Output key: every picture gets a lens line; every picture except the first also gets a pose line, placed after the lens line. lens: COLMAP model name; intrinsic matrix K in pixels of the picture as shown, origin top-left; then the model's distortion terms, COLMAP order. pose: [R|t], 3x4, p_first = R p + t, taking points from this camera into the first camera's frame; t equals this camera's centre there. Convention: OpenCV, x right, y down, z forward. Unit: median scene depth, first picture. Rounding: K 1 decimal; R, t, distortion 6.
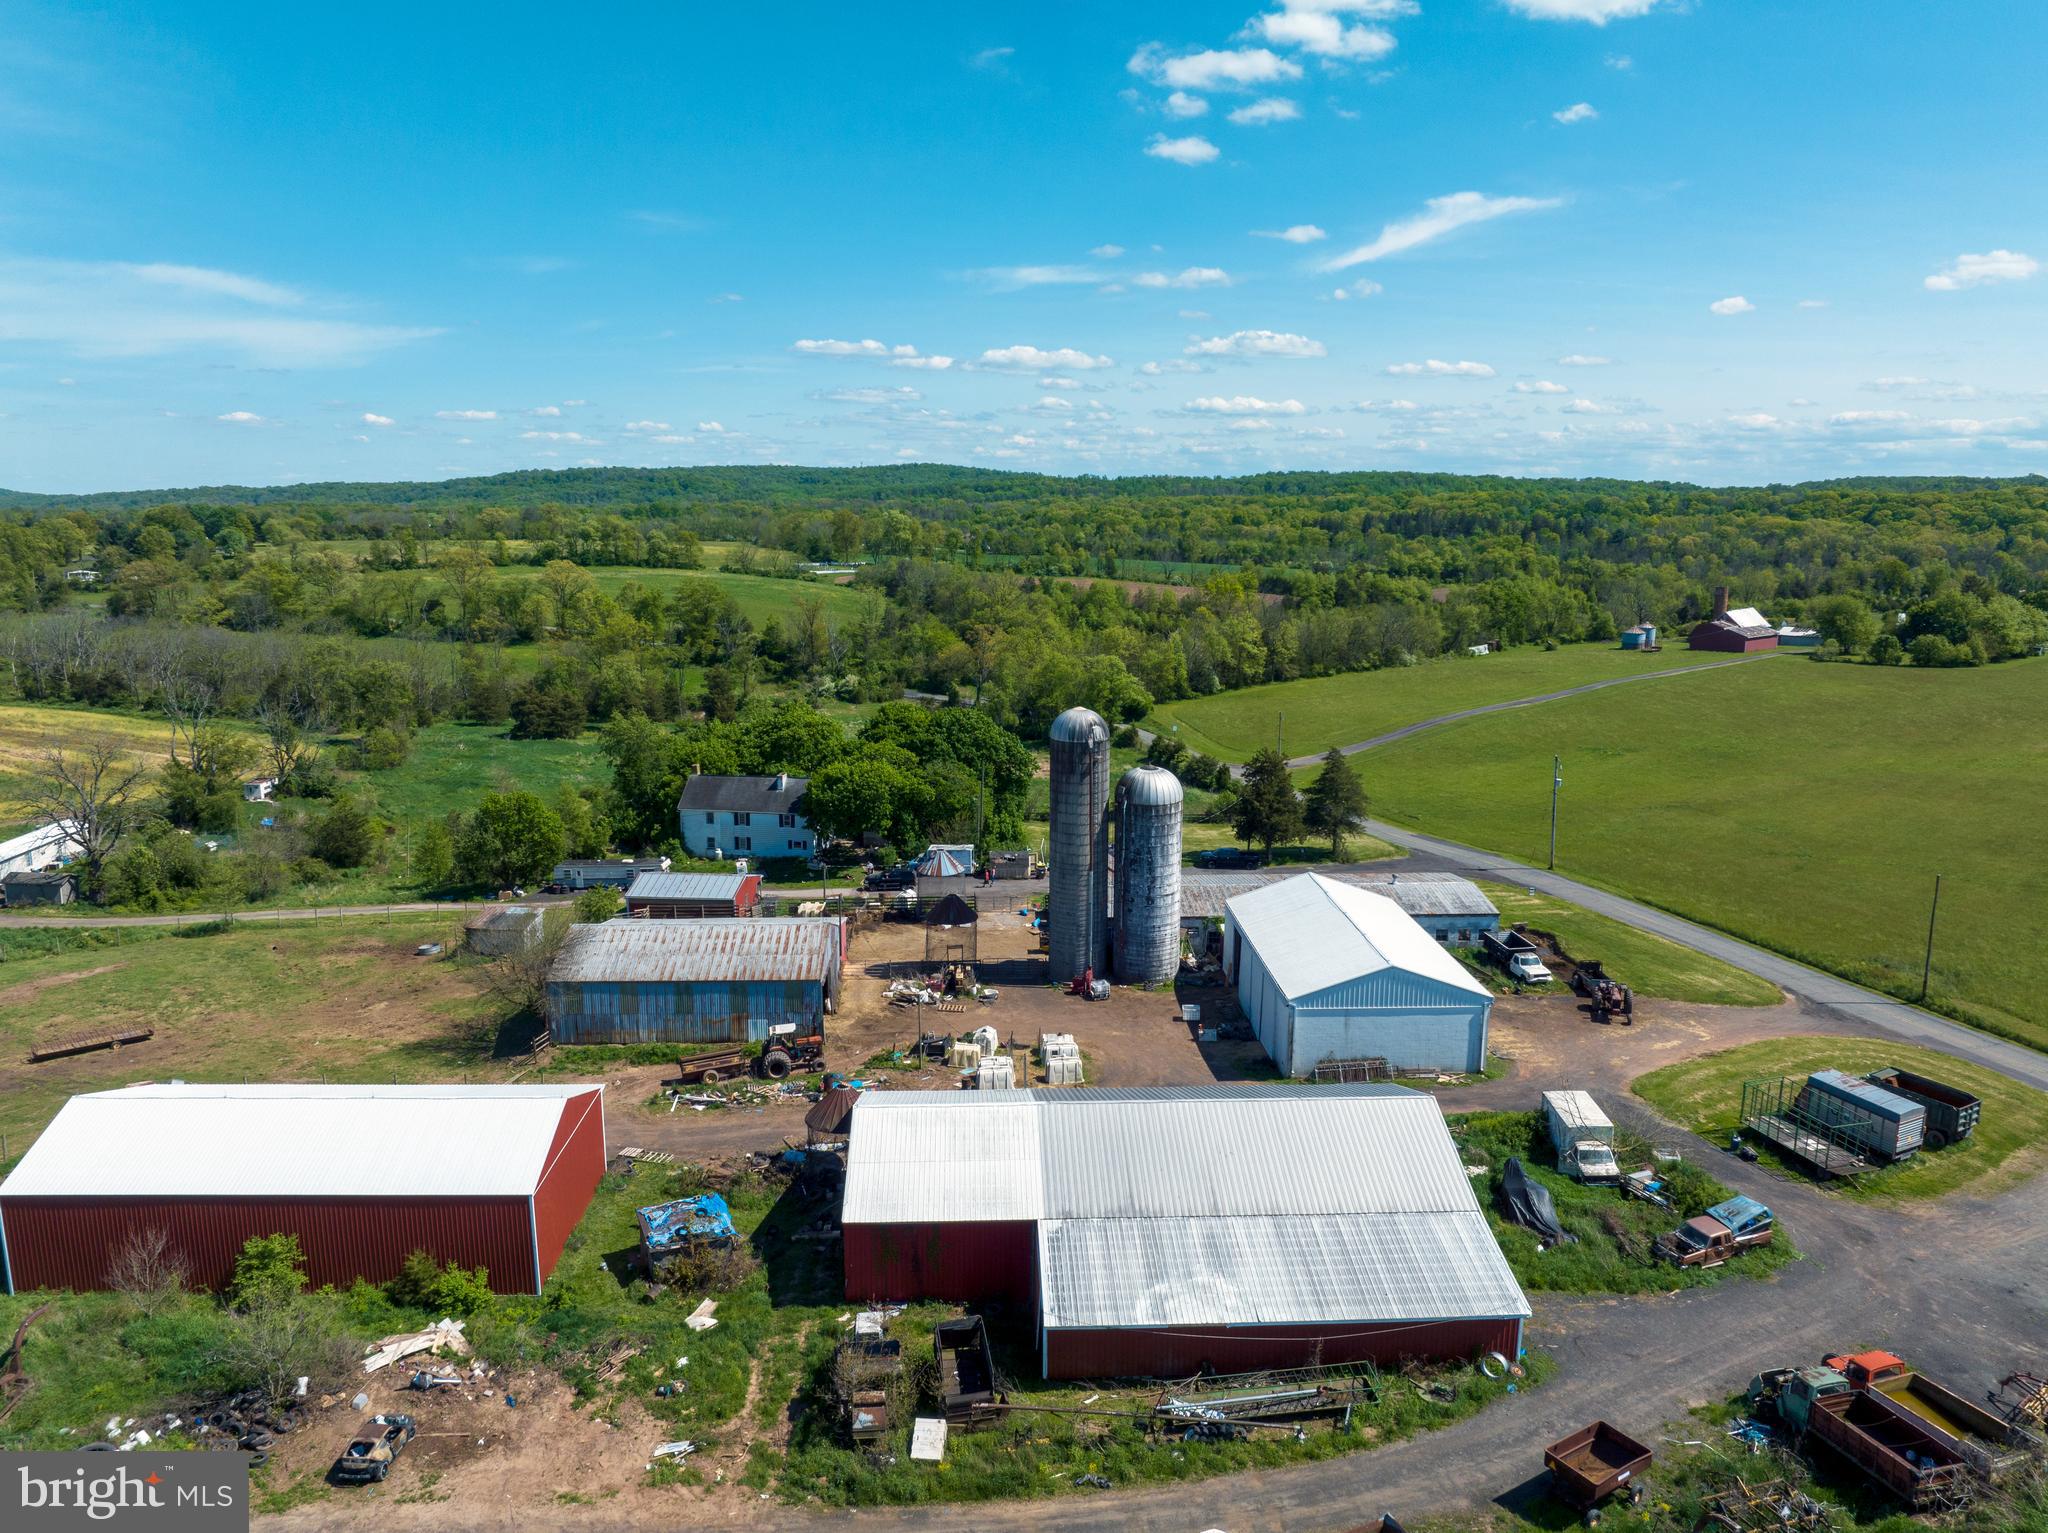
lens RADIAL K [[1448.3, 0, 1021.3], [0, 1448.3, 747.0], [0, 0, 1]] dist [-0.051030, 0.022348]
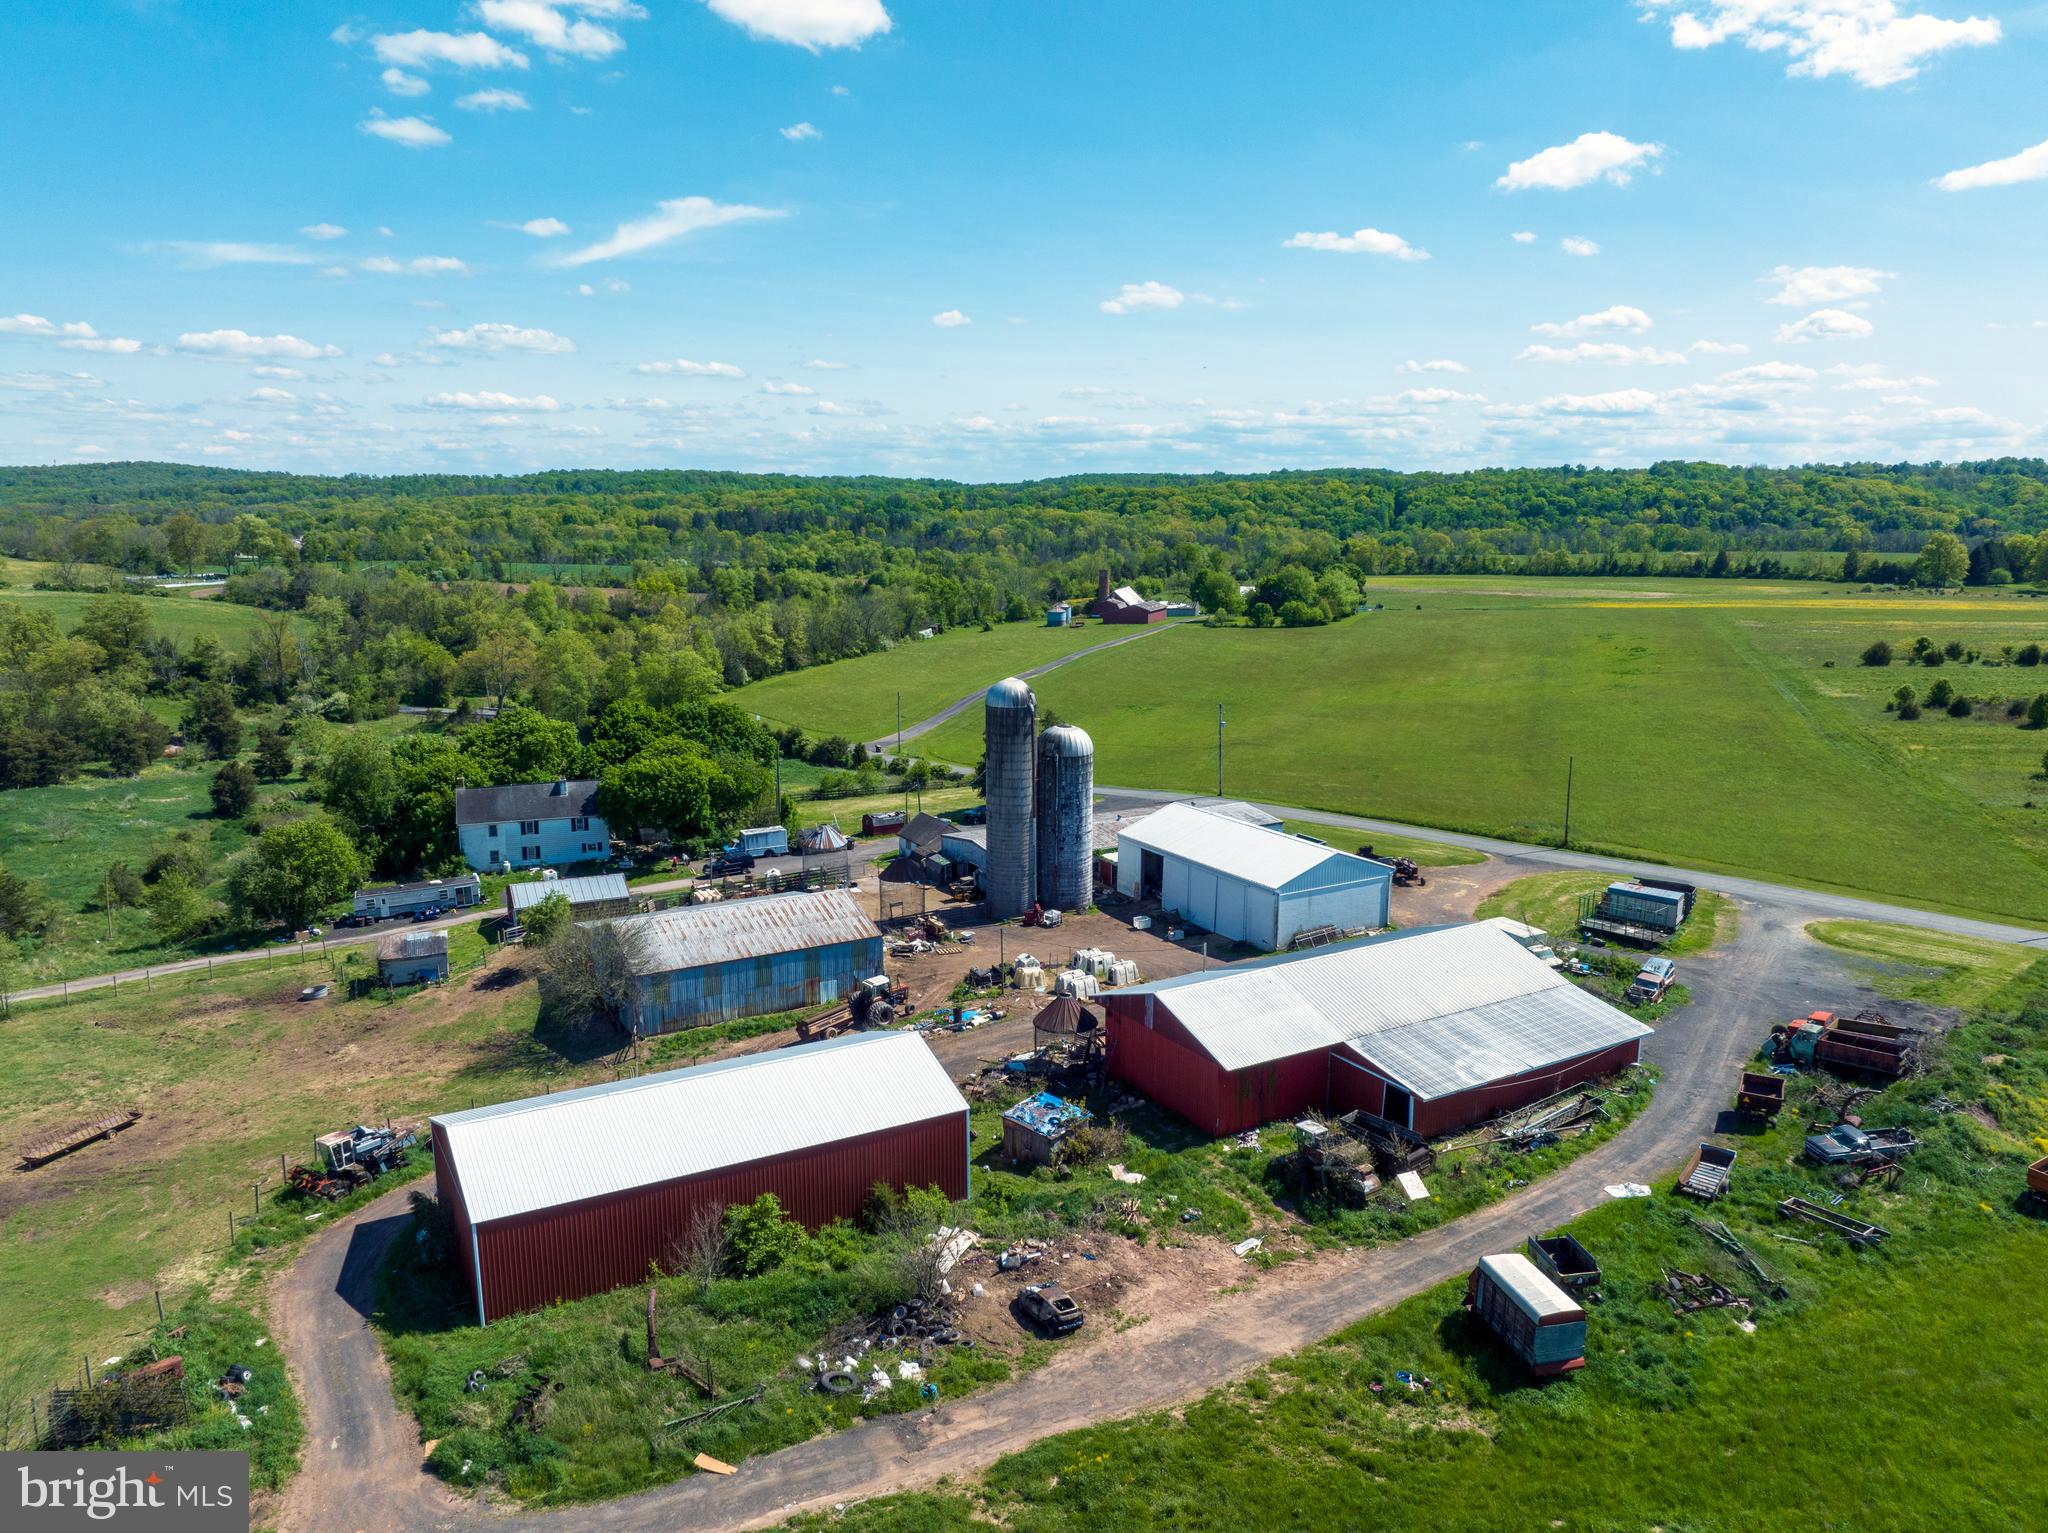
lens RADIAL K [[1448.3, 0, 1019.9], [0, 1448.3, 715.9], [0, 0, 1]] dist [-0.051030, 0.022348]
pose [[0.880804, -0.073946, 0.467672, -0.374516], [0.083146, 0.996537, 0.000973, 0.001057], [-0.466124, 0.038028, 0.883902, -0.020921]]
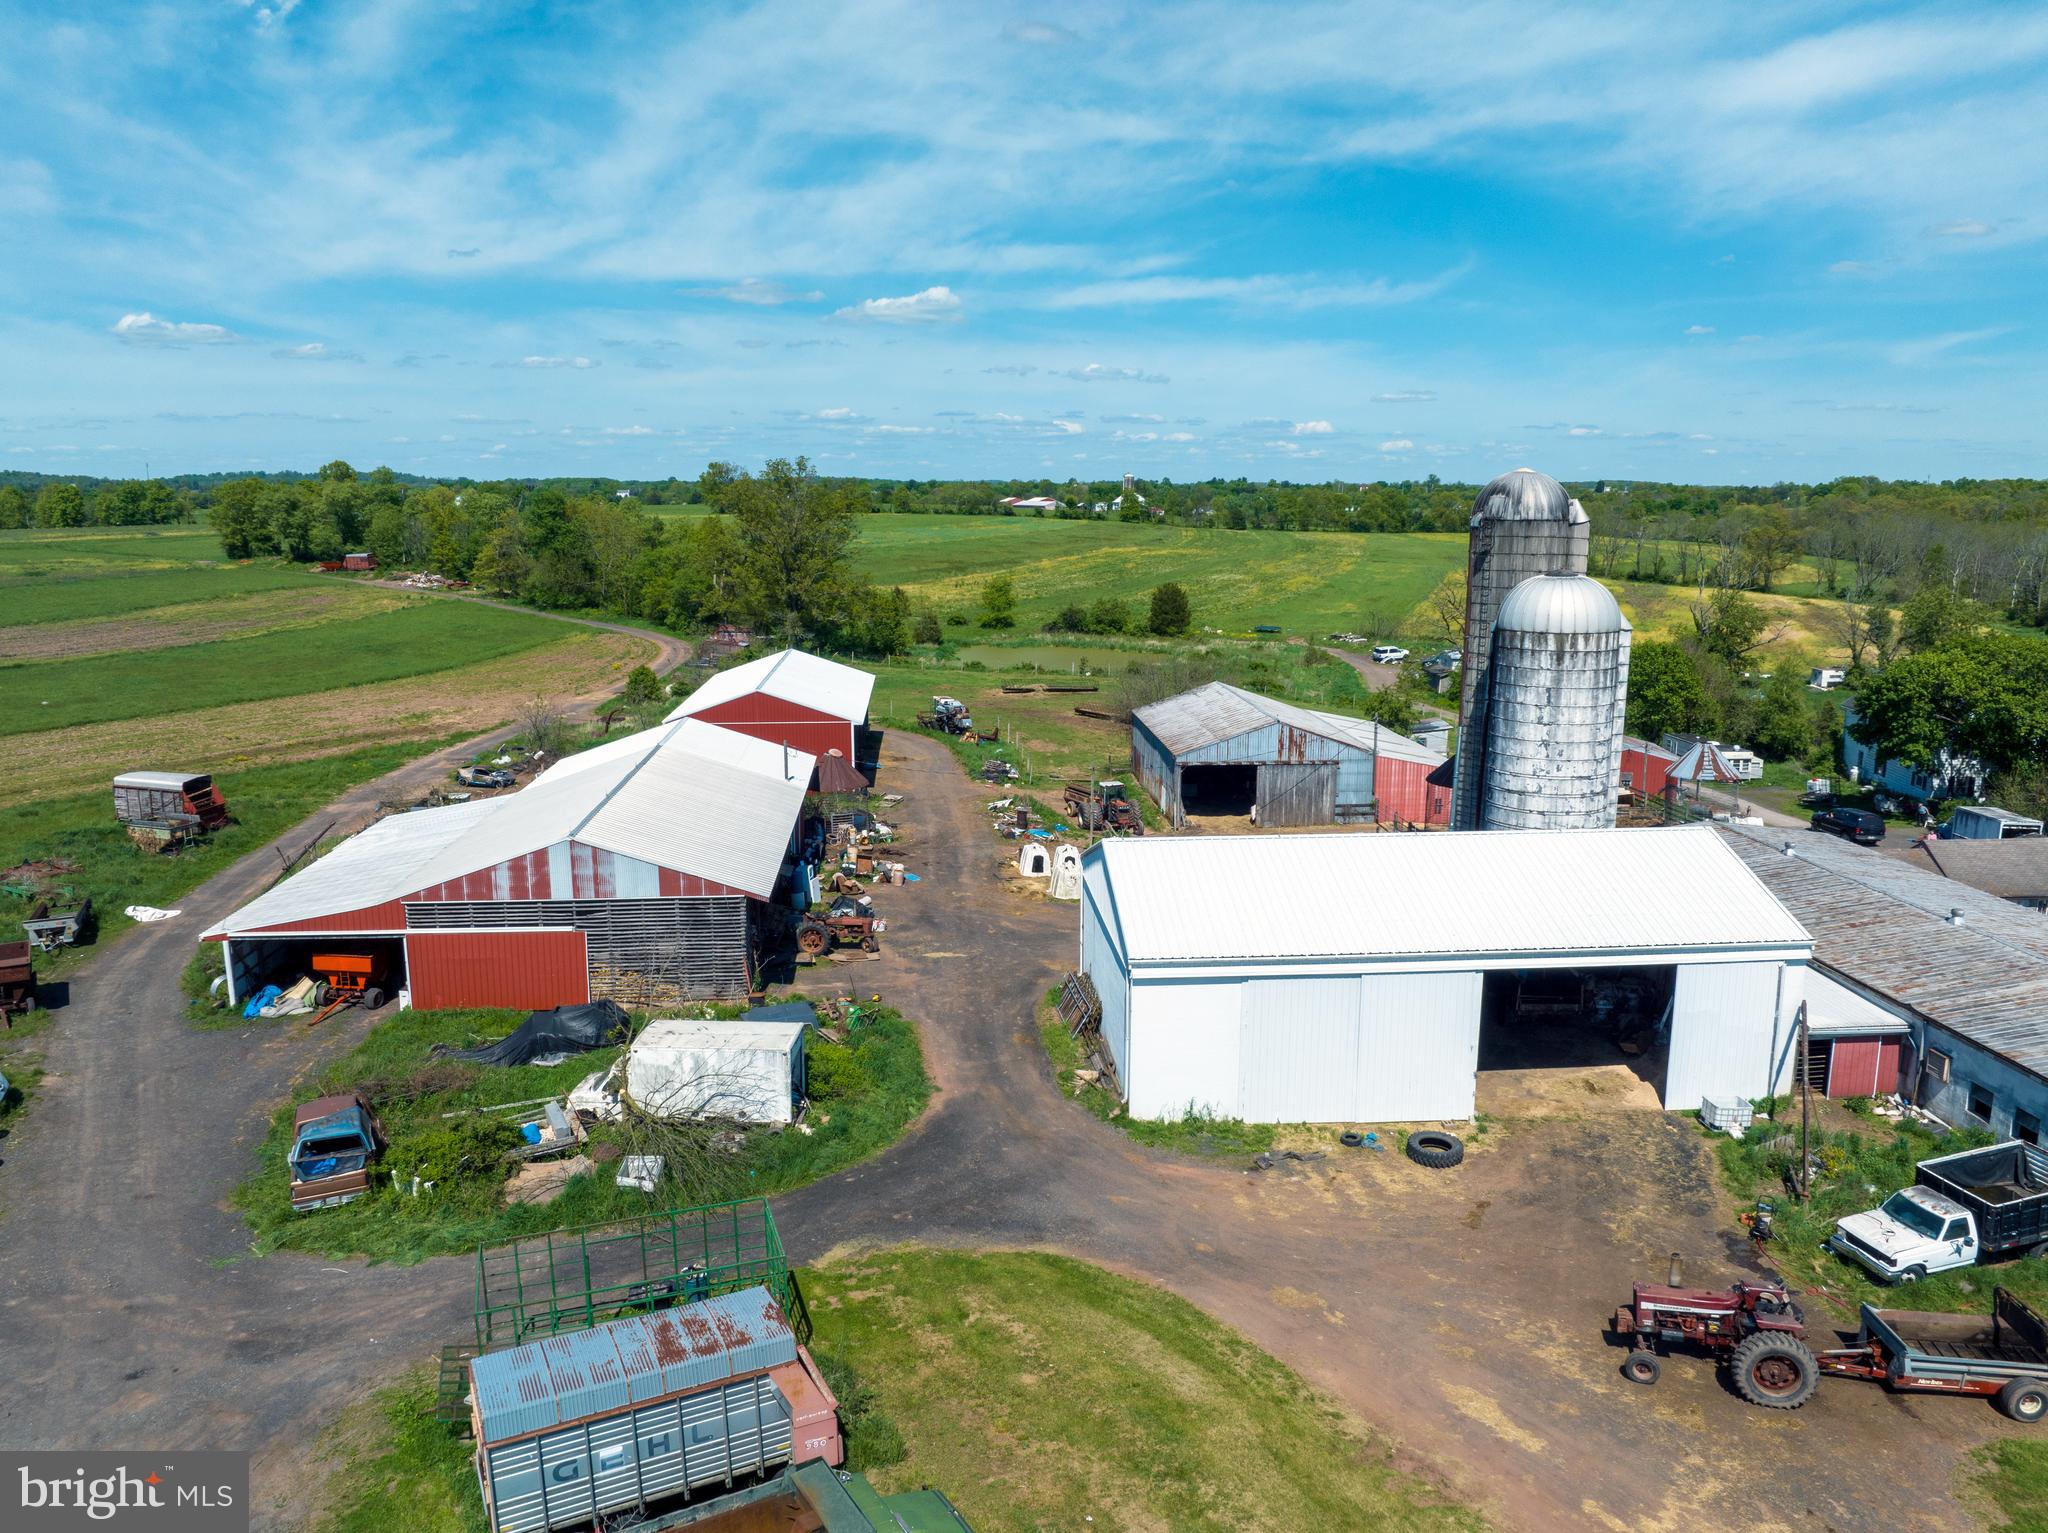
lens RADIAL K [[1448.3, 0, 1036.6], [0, 1448.3, 772.1], [0, 0, 1]] dist [-0.051030, 0.022348]
pose [[0.053141, 0.188913, -0.980555, 0.495380], [-0.175988, 0.968345, 0.177023, 0.019717], [0.982957, 0.163158, 0.084705, 0.574541]]
